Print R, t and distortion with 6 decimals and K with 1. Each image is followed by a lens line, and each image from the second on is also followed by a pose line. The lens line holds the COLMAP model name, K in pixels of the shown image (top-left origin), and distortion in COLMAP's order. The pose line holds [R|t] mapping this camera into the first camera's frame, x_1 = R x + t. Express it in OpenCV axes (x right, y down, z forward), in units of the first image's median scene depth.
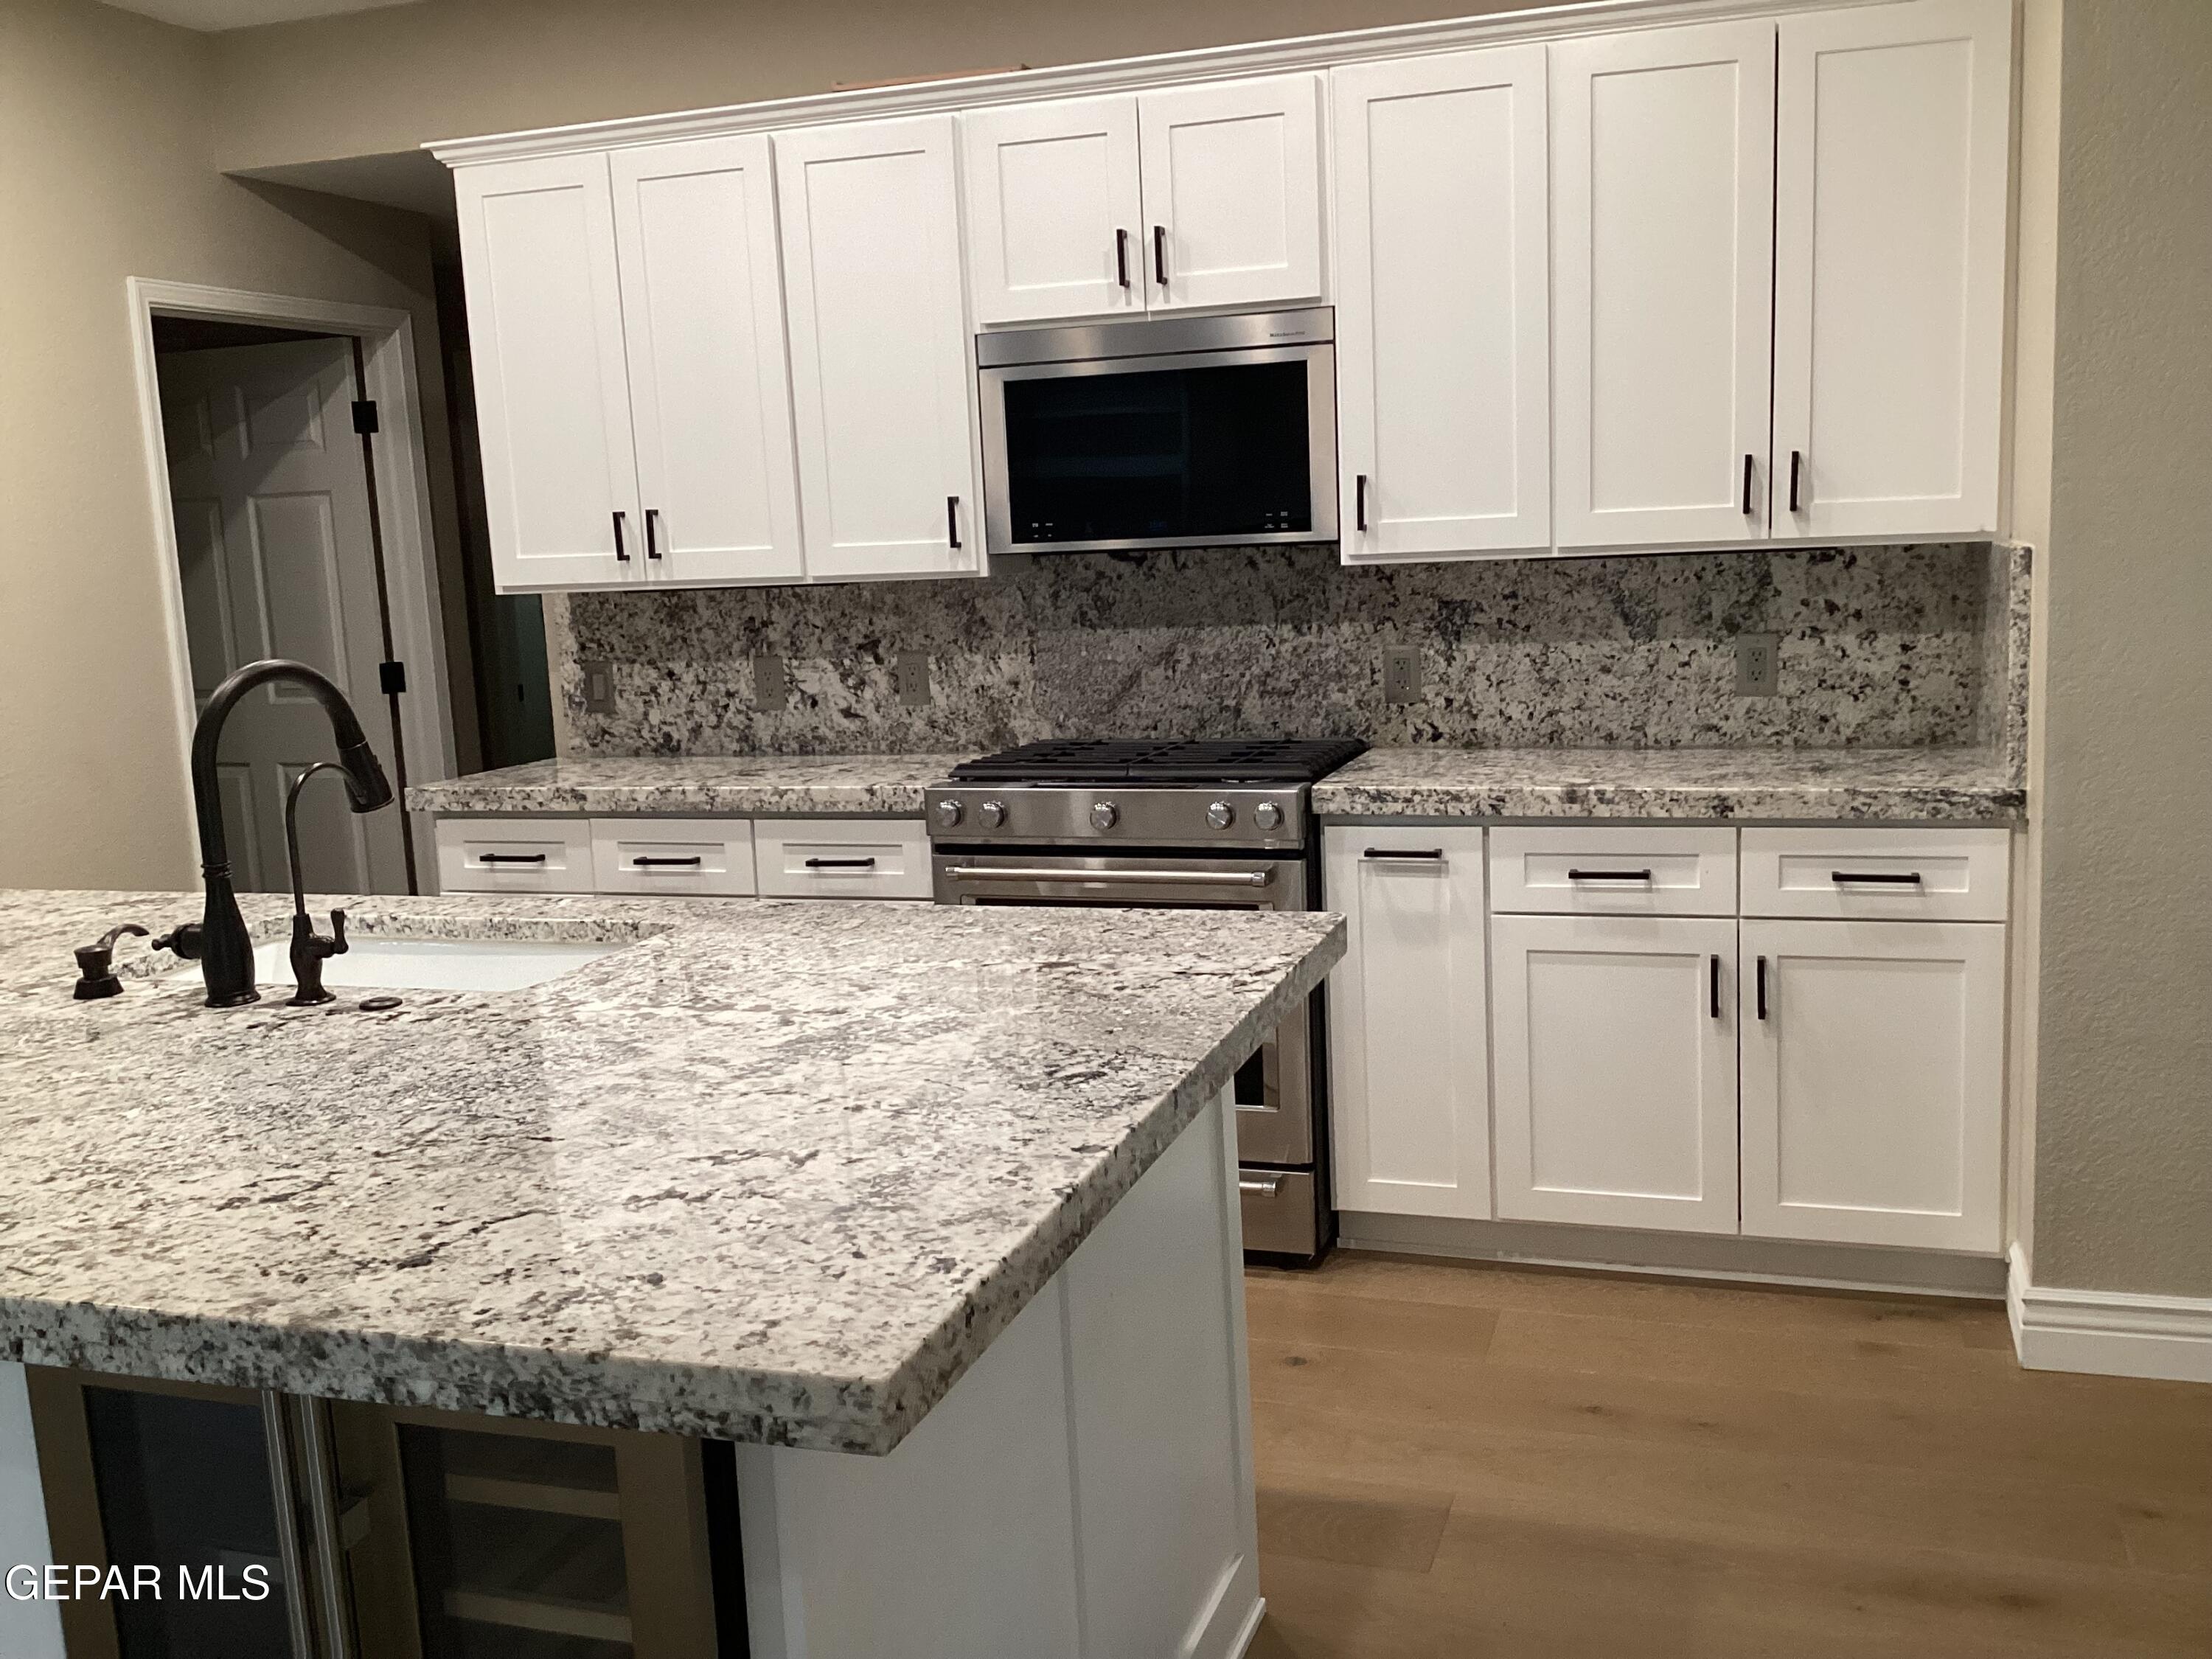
lens RADIAL K [[2004.5, 0, 1121.9], [0, 2004.5, 831.1], [0, 0, 1]] dist [0.093265, -0.187390]
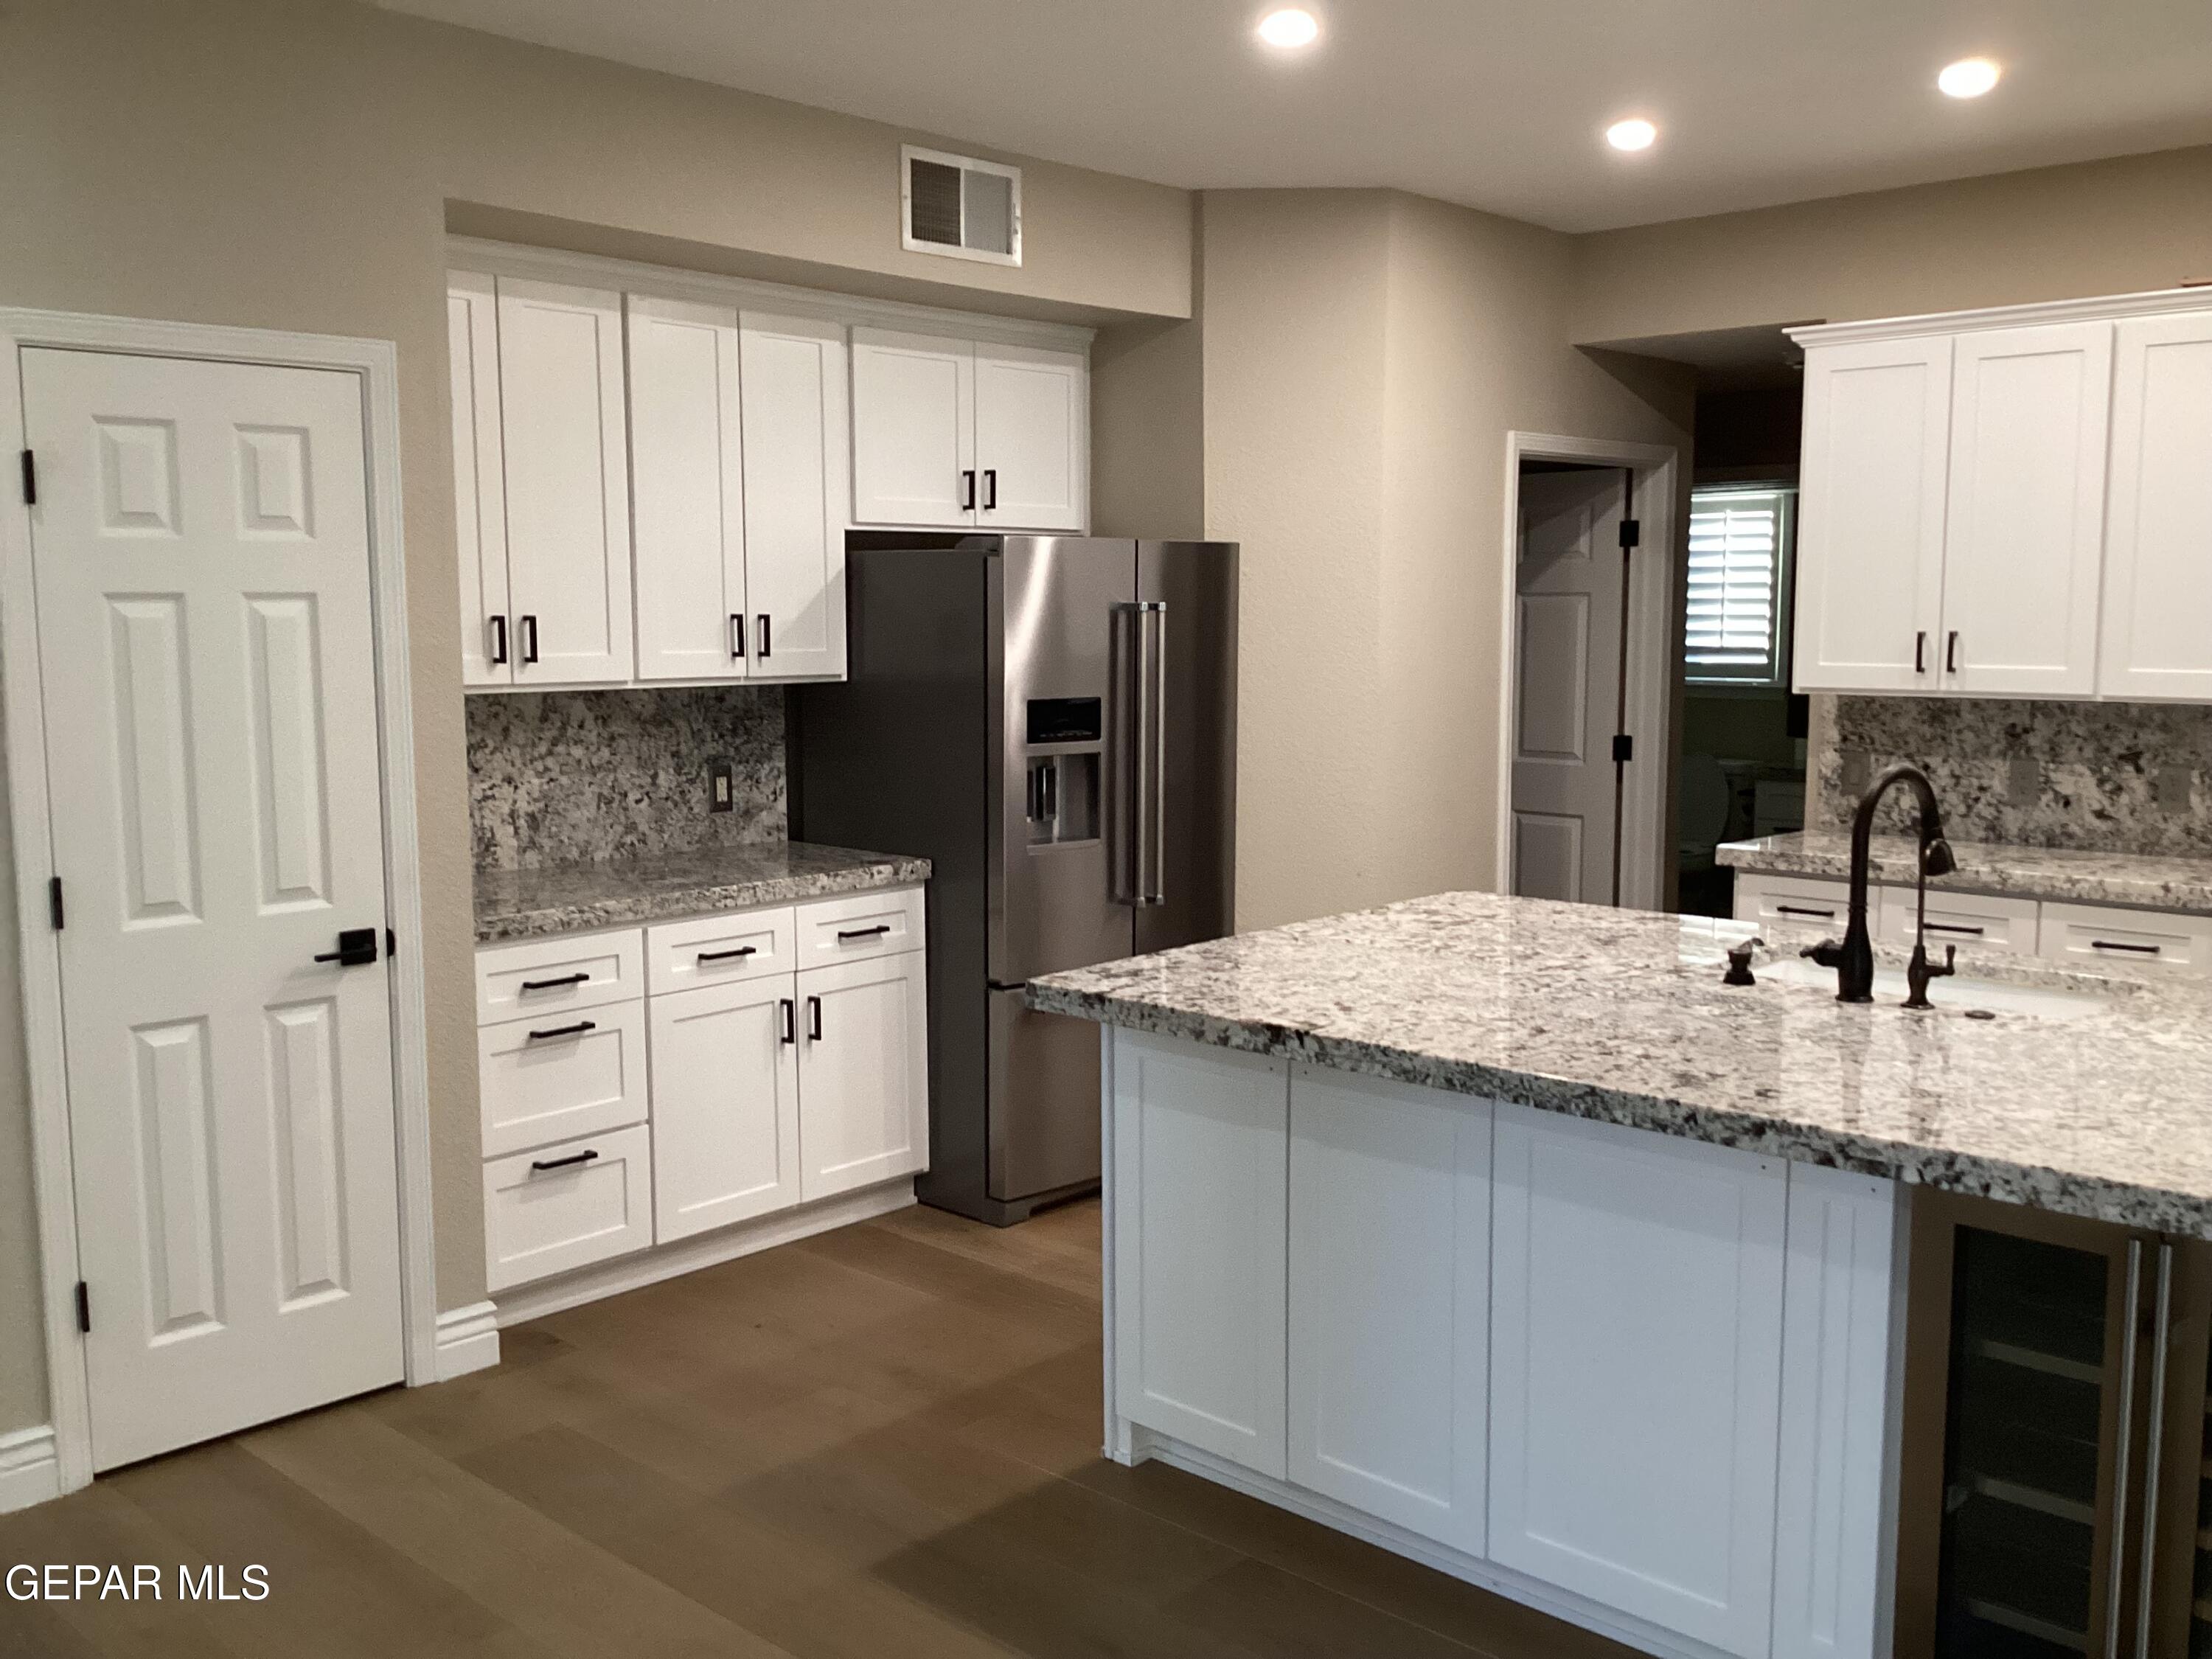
lens RADIAL K [[1998.5, 0, 1115.1], [0, 1998.5, 831.0], [0, 0, 1]] dist [0.099075, -0.188249]
pose [[0.904584, 0.091529, -0.416353, -0.183255], [-0.103043, 0.994663, -0.005214, 0.014986], [0.413654, 0.047619, 0.909188, -0.292682]]
